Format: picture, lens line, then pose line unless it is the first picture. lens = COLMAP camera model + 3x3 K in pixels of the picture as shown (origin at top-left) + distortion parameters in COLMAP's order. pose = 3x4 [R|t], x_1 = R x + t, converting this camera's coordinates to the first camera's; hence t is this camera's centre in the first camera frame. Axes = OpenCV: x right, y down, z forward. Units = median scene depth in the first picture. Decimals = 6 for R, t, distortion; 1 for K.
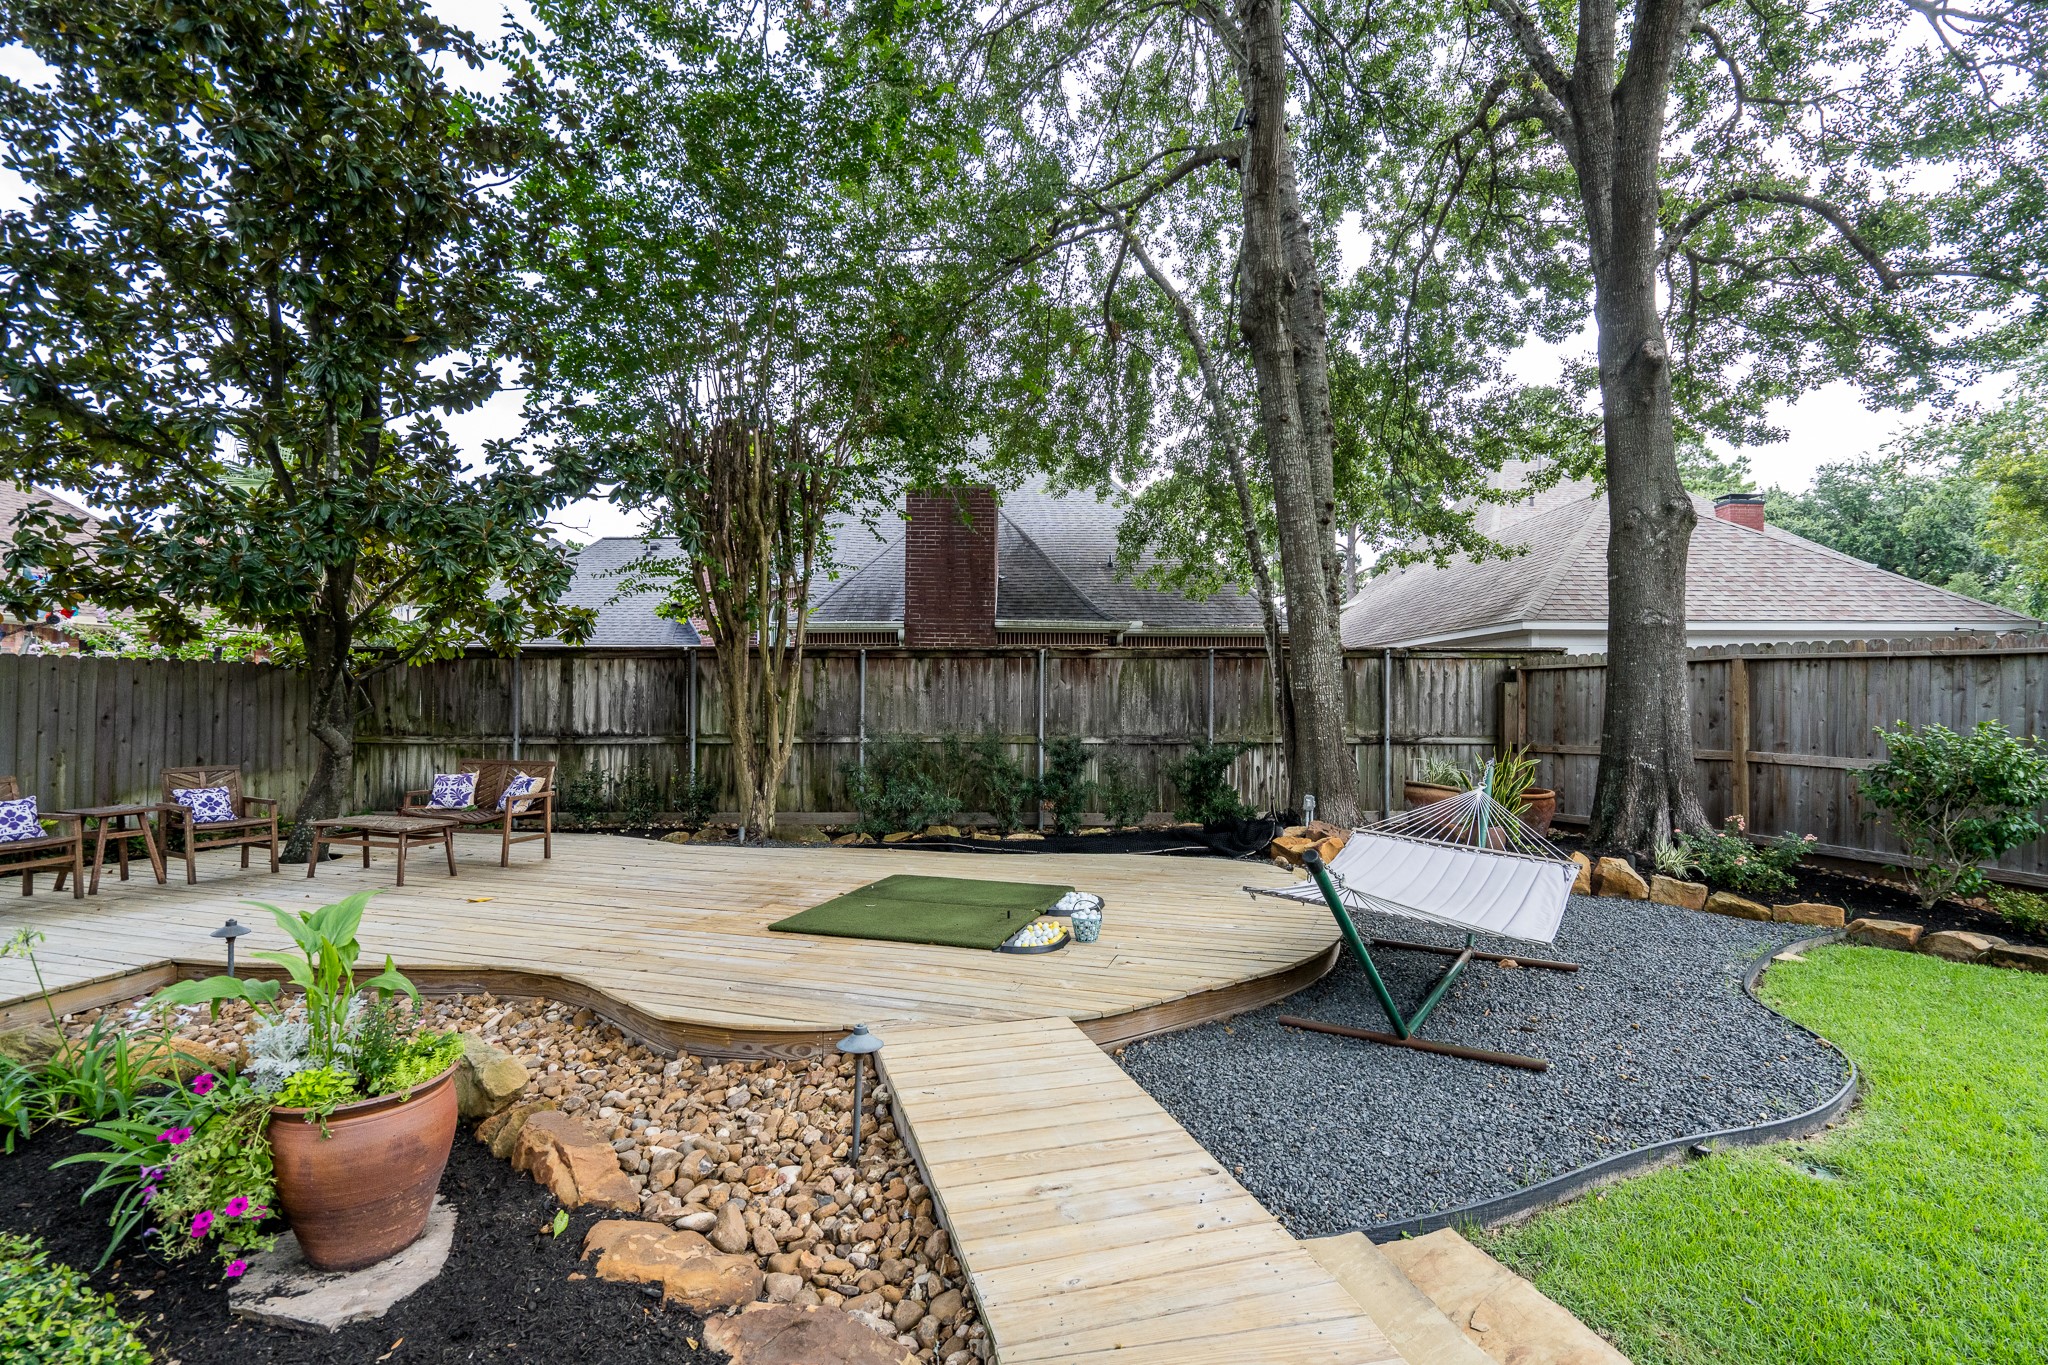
lens RADIAL K [[946.0, 0, 1024.0], [0, 946.0, 682.5], [0, 0, 1]] dist [-0.000914, 0.000655]
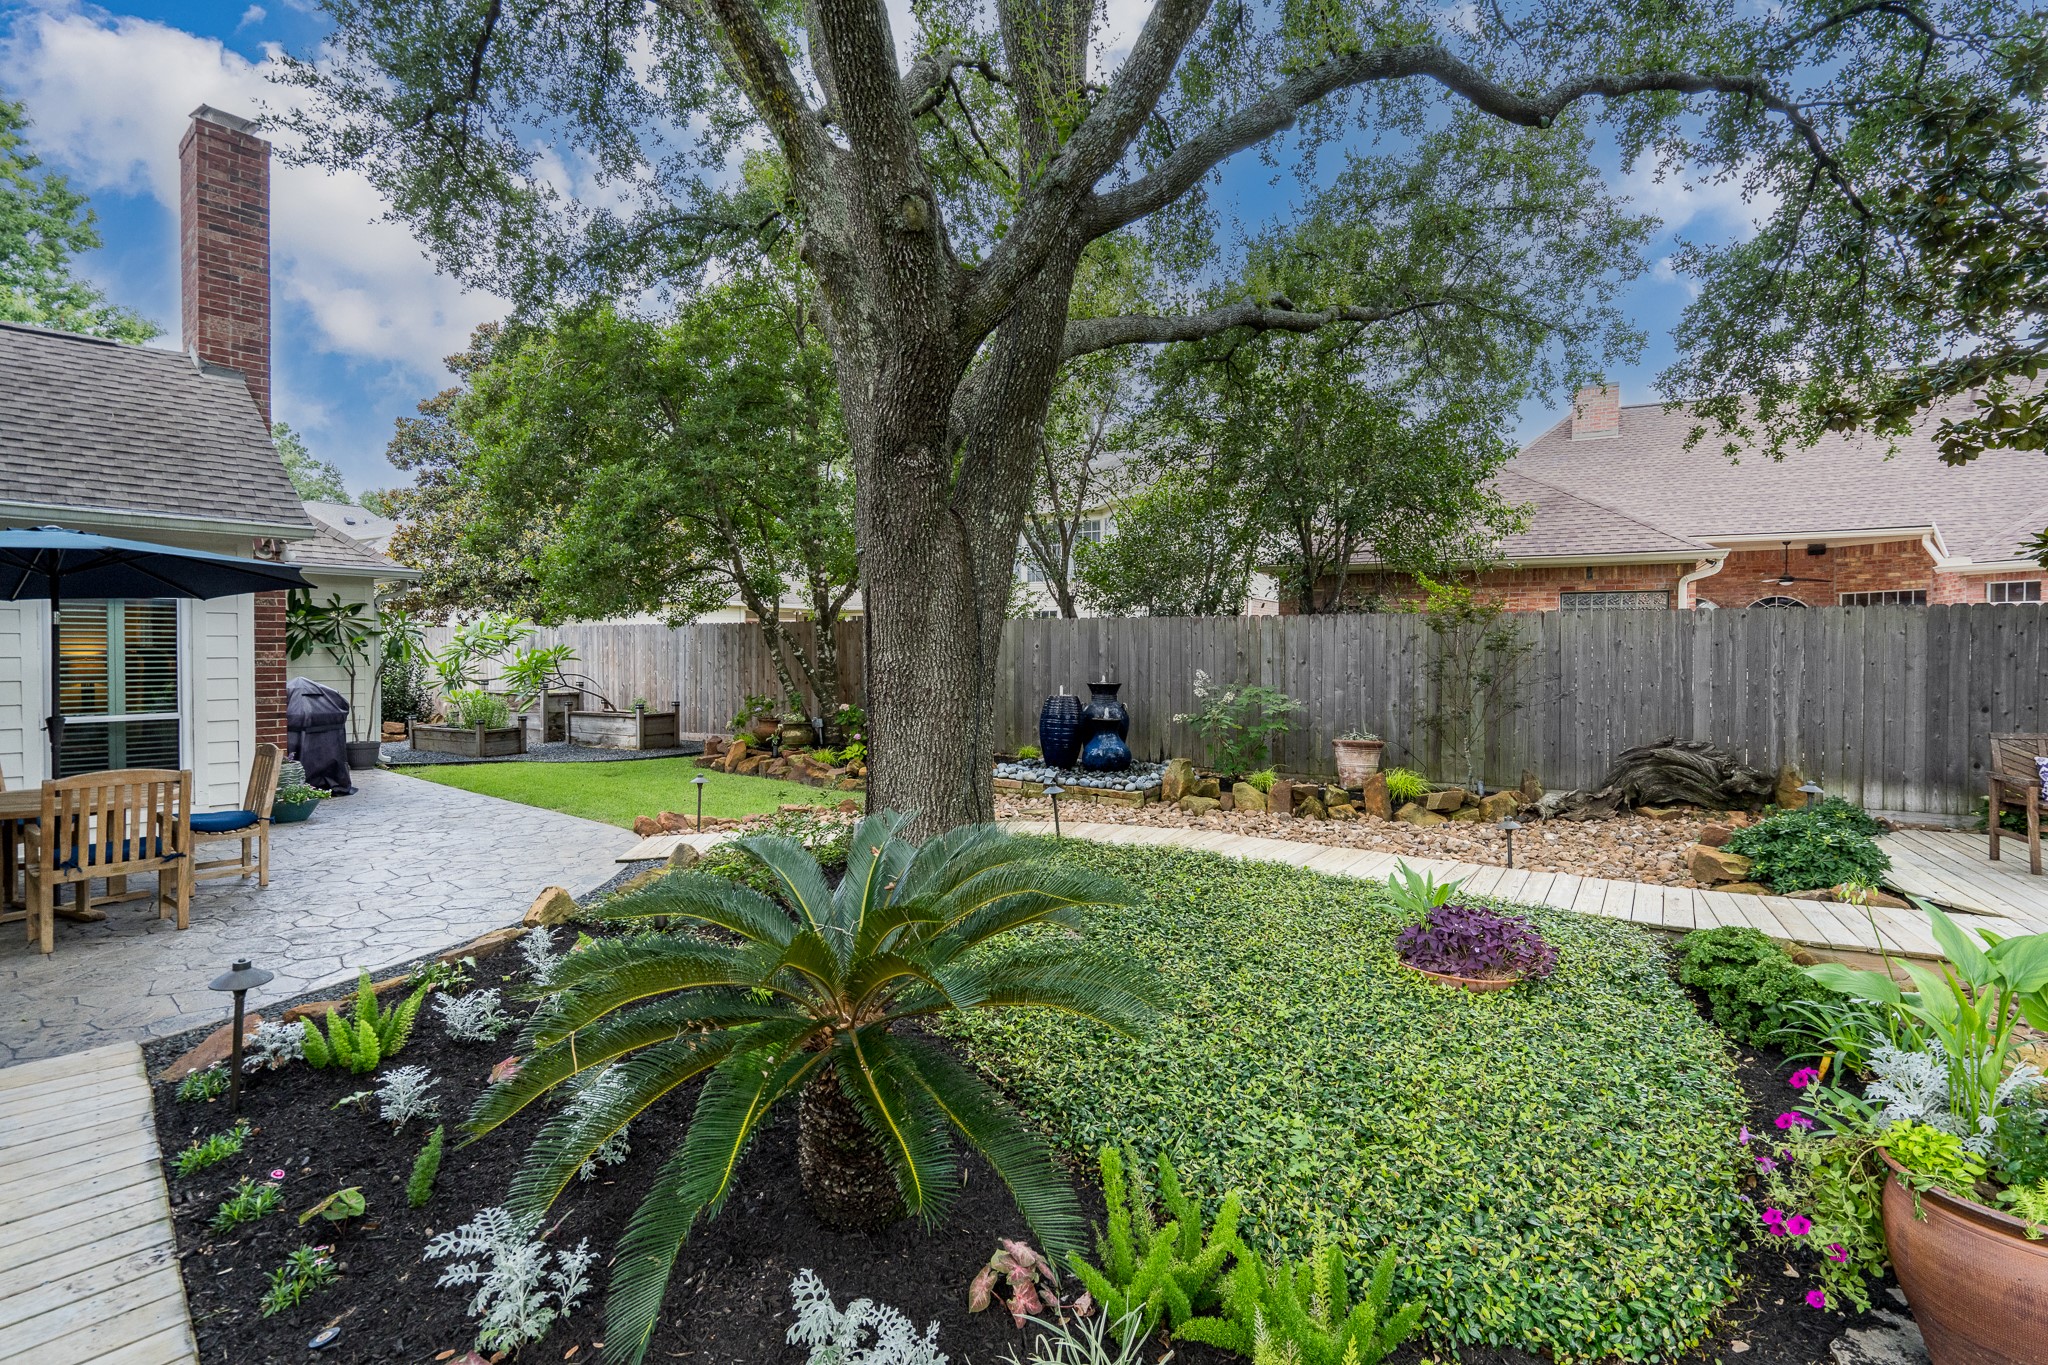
lens RADIAL K [[970.6, 0, 1024.0], [0, 970.6, 682.5], [0, 0, 1]] dist [0.000053, 0.000950]
pose [[-0.198365, 0.024169, -0.979830, 0.046796], [0.014029, 0.999664, 0.021818, 0.003194], [0.980028, -0.009418, -0.198638, 0.112782]]
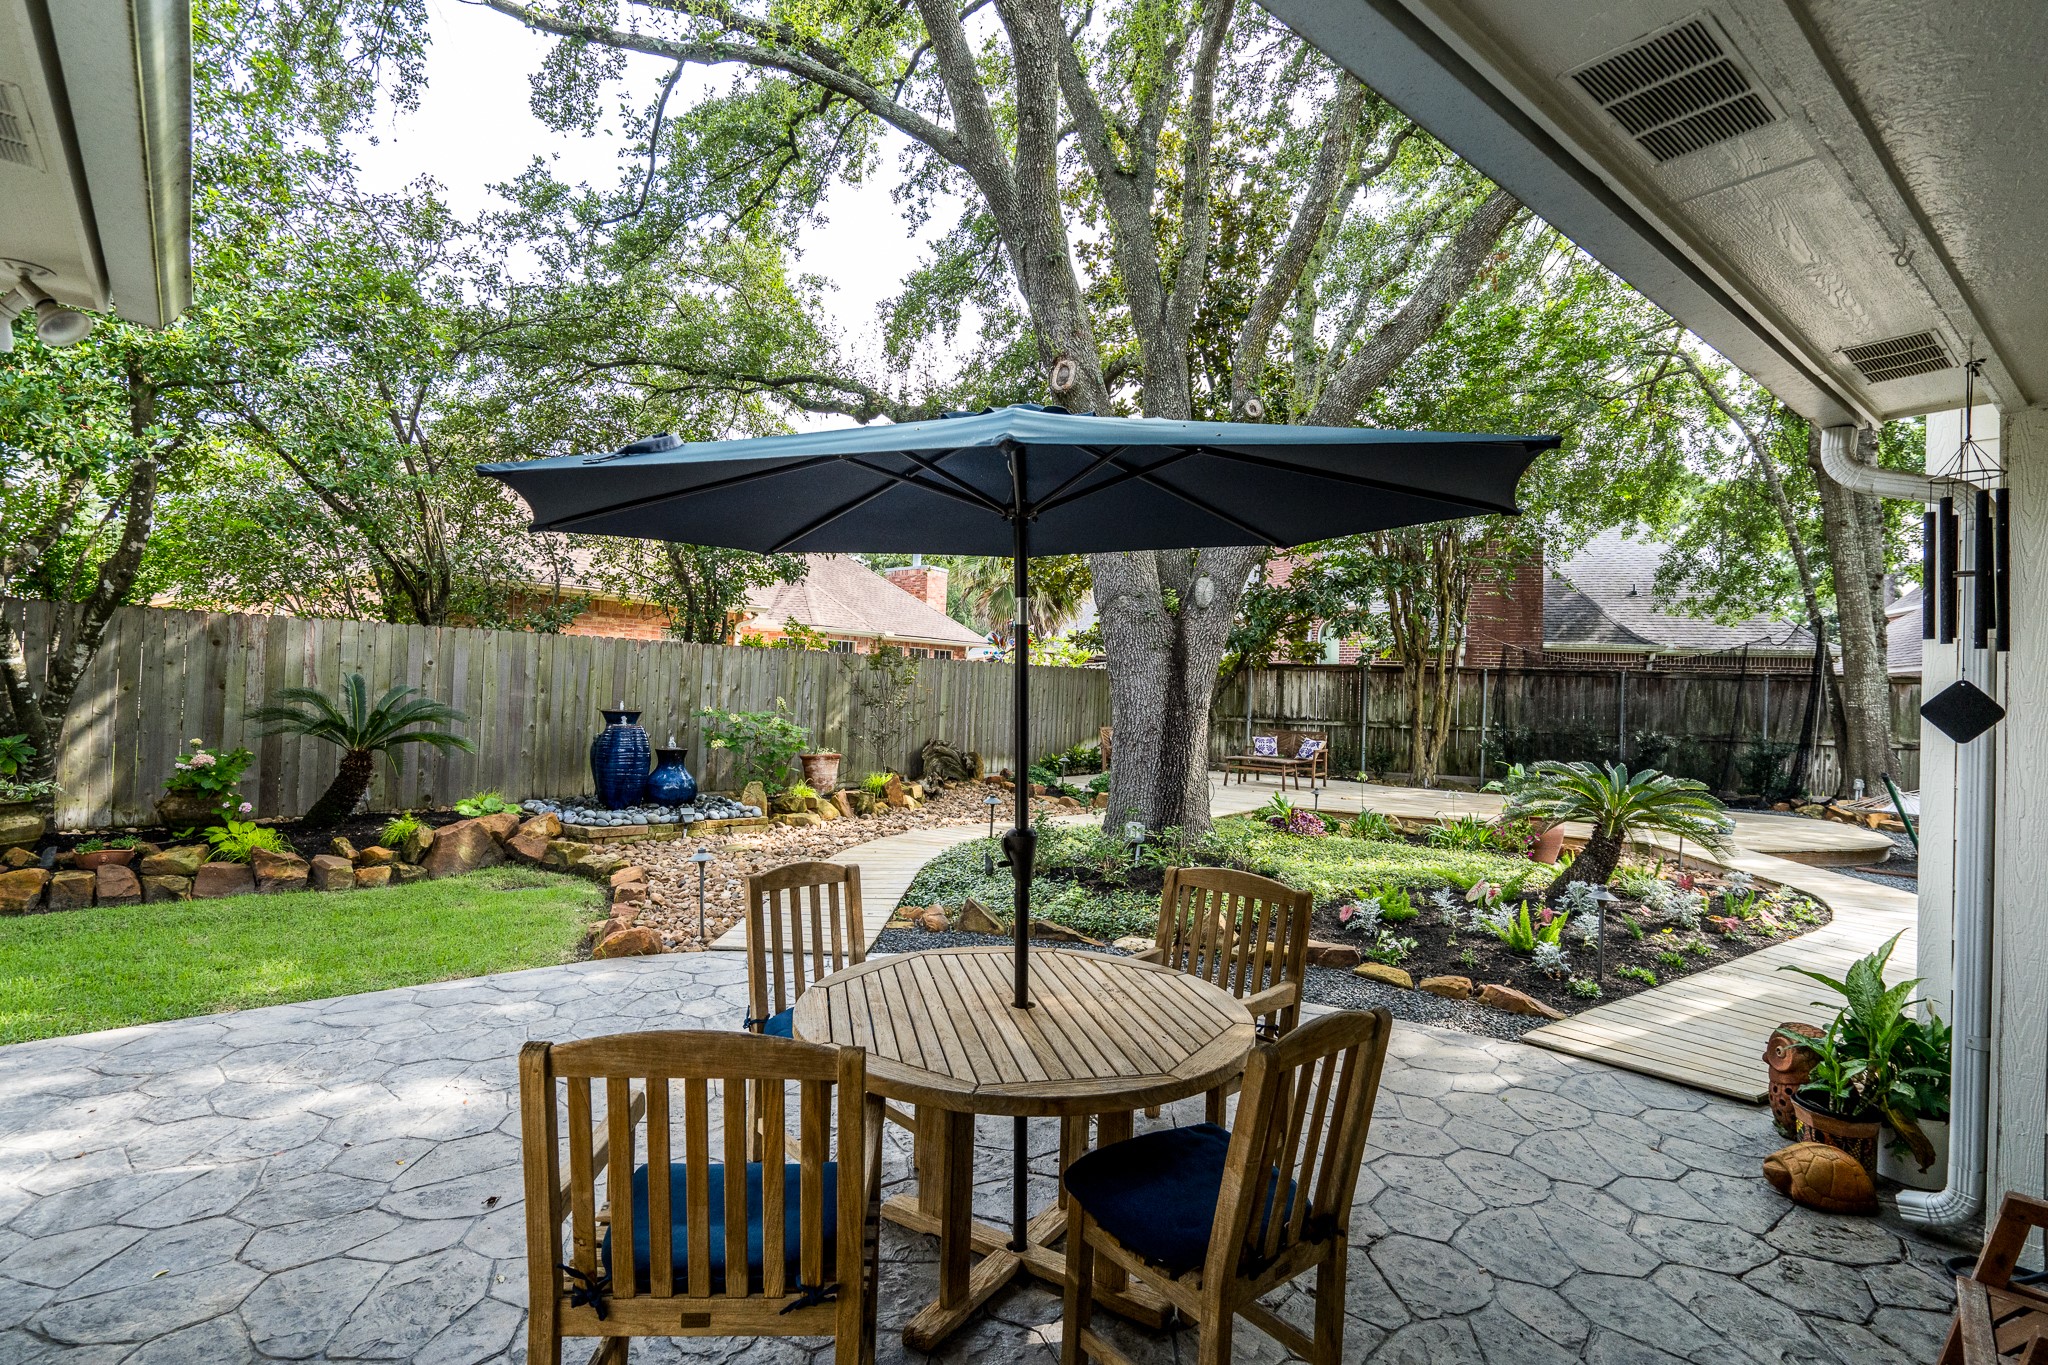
lens RADIAL K [[992.8, 0, 1013.6], [0, 992.8, 669.0], [0, 0, 1]] dist [0.003417, 0.000710]
pose [[0.927886, 0.021628, -0.372236, -0.319648], [-0.024182, 0.999705, -0.002195, -0.015346], [0.372079, 0.011038, 0.928135, -0.857271]]
